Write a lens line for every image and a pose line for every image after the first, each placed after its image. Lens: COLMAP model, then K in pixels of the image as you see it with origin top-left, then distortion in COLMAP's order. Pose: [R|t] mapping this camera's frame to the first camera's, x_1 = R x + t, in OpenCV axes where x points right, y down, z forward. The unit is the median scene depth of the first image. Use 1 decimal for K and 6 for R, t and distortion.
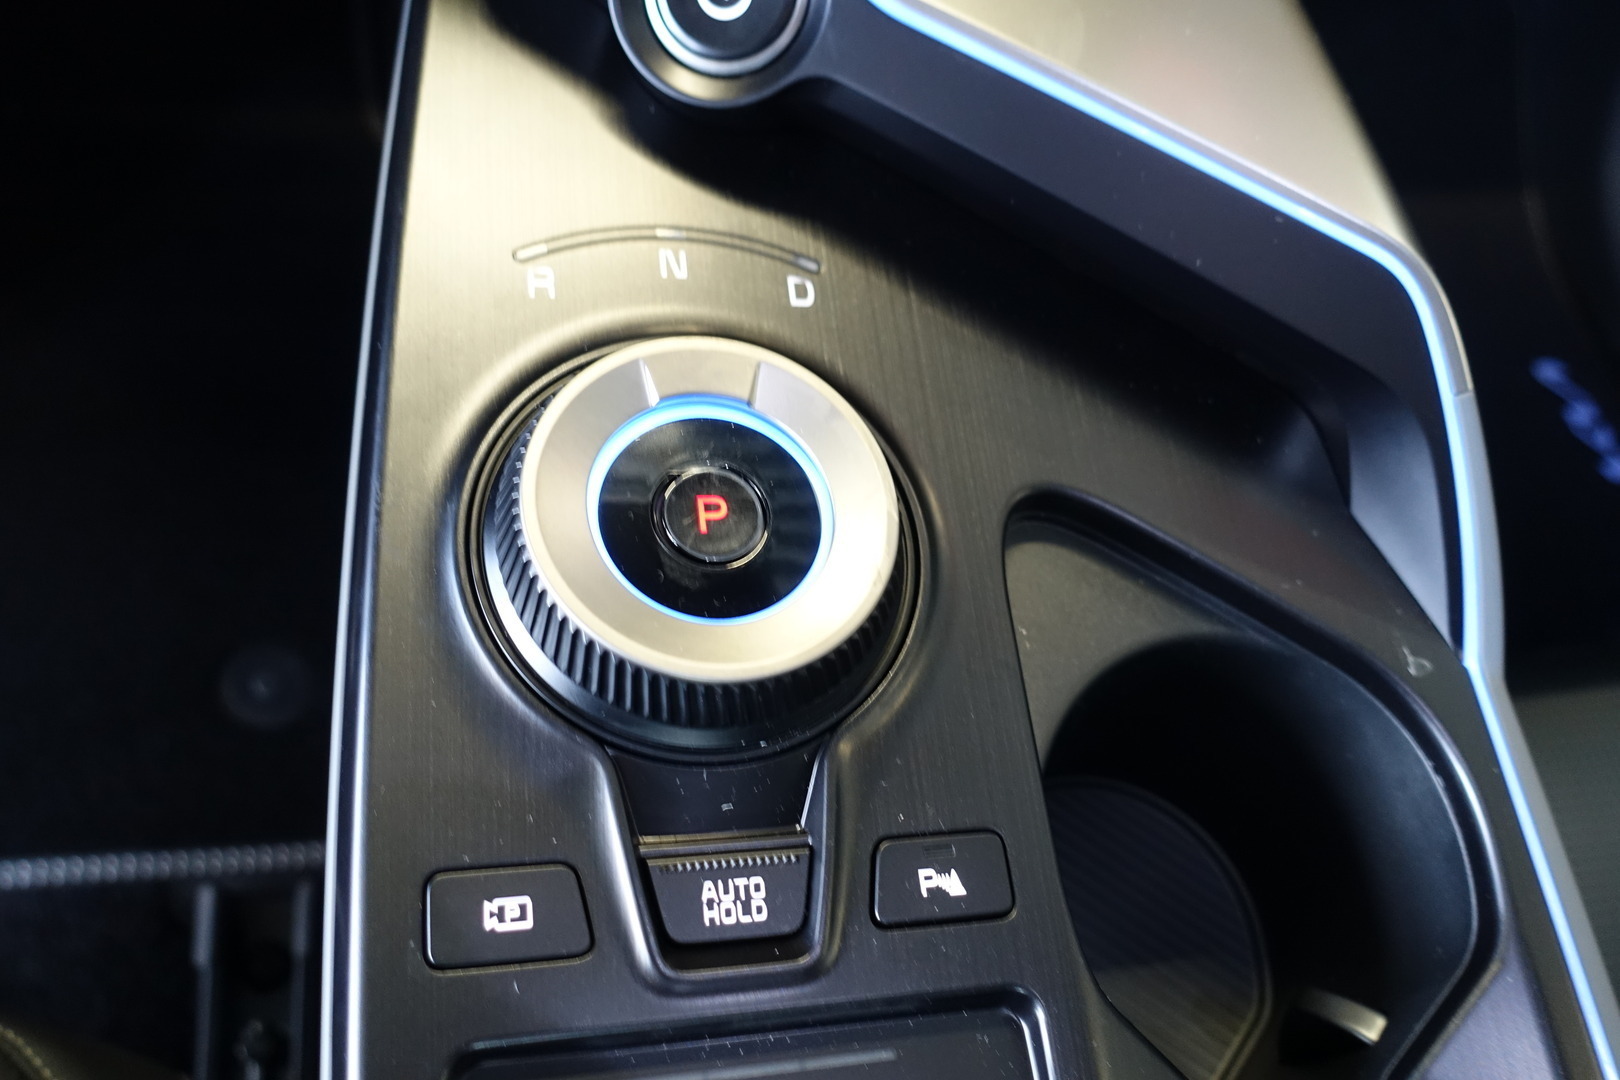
lens RADIAL K [[1377.1, 0, 802.1], [0, 1377.1, 537.0], [0, 0, 1]] dist [-0.007045, 0.017060]
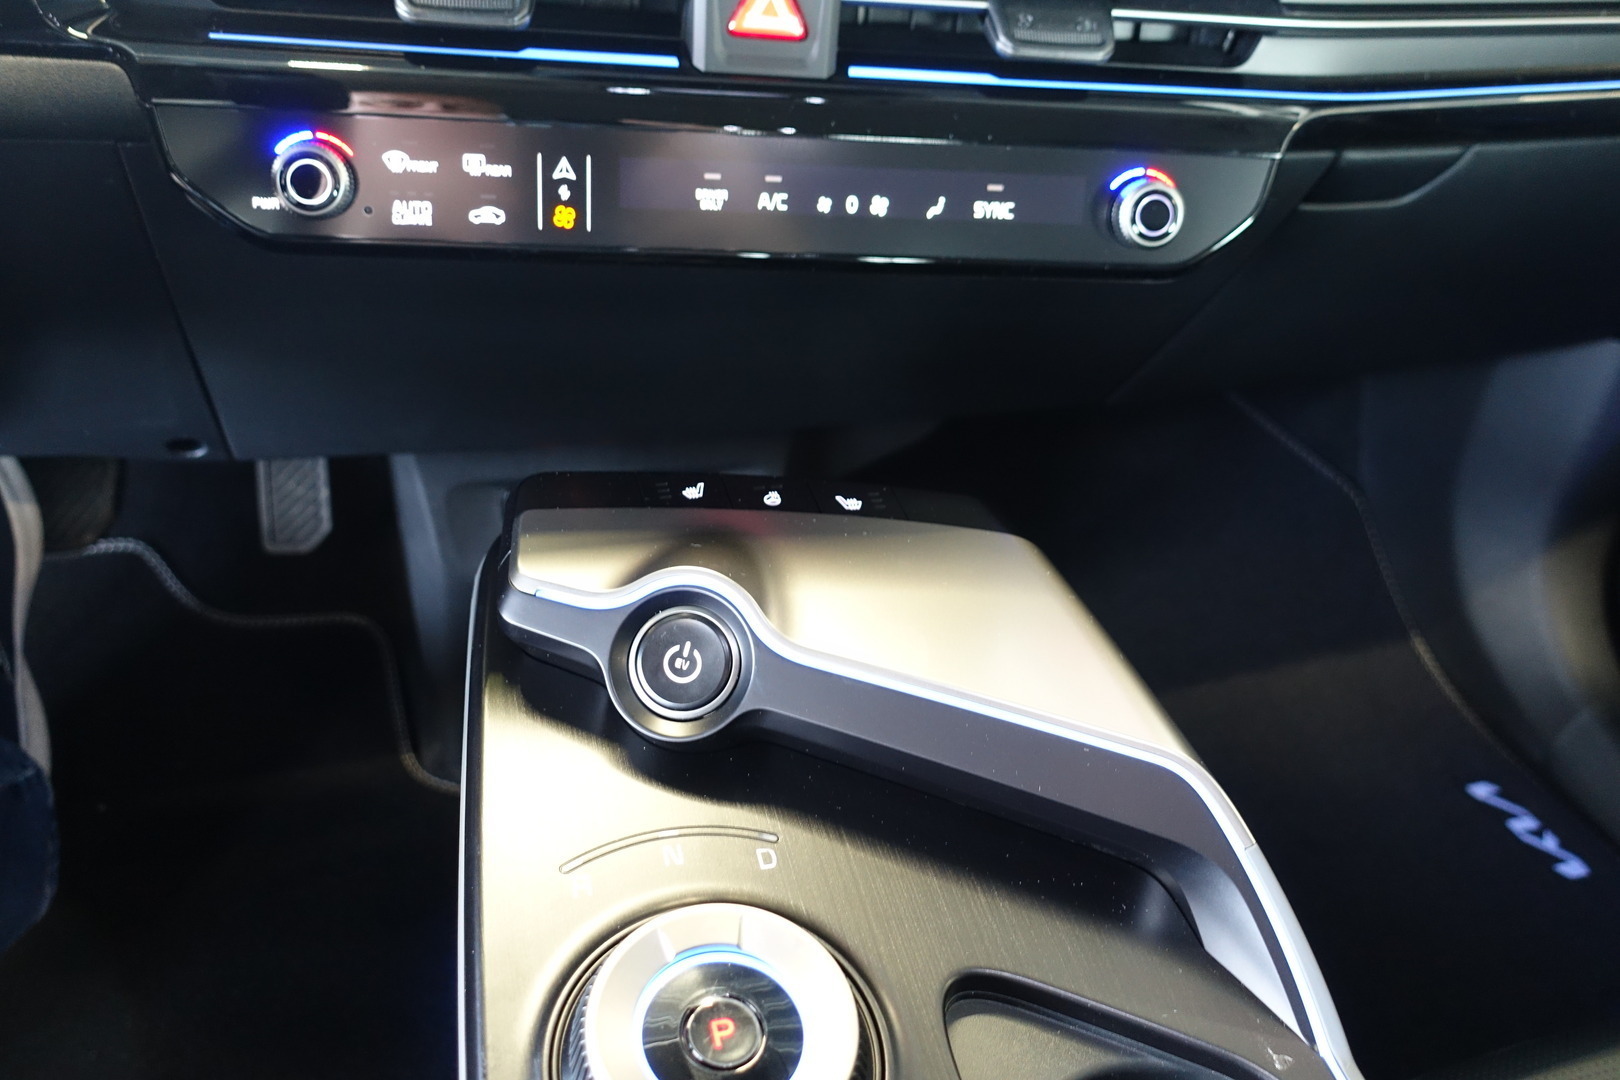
lens RADIAL K [[1377.1, 0, 805.3], [0, 1377.1, 550.8], [0, 0, 1]] dist [-0.007045, 0.017060]
pose [[0.984807, -0.172170, 0.022657, 0.061557], [0.168444, 0.915375, -0.365671, 0.054360], [0.042218, 0.363931, 0.930468, -0.419783]]
